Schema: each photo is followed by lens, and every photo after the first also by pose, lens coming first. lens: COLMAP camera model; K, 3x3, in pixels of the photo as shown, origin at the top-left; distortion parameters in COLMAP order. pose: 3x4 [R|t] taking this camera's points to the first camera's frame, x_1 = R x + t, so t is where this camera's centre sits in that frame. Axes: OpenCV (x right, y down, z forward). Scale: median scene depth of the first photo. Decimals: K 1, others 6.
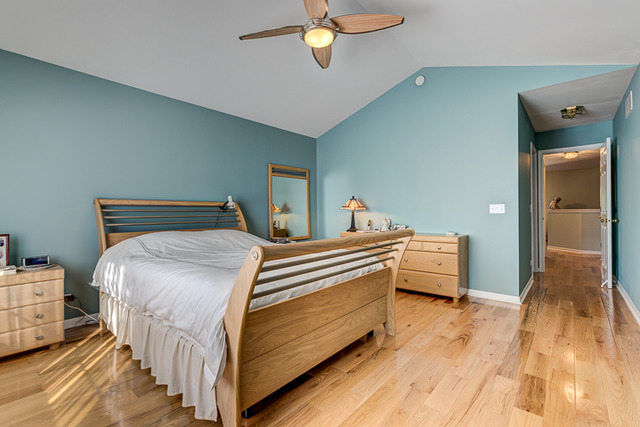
lens RADIAL K [[282.5, 0, 320.0], [0, 282.5, 213.5], [0, 0, 1]] dist [0.000311, 0.000107]
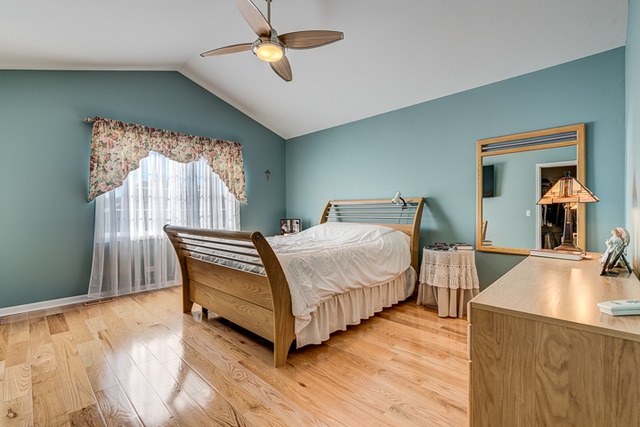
lens RADIAL K [[282.5, 0, 320.0], [0, 282.5, 213.5], [0, 0, 1]] dist [0.000311, 0.000107]
pose [[-0.035708, 0.018679, -0.999188, 1.178453], [0.001565, 0.999825, 0.018635, -0.012368], [0.999361, -0.000898, -0.035731, 1.309256]]
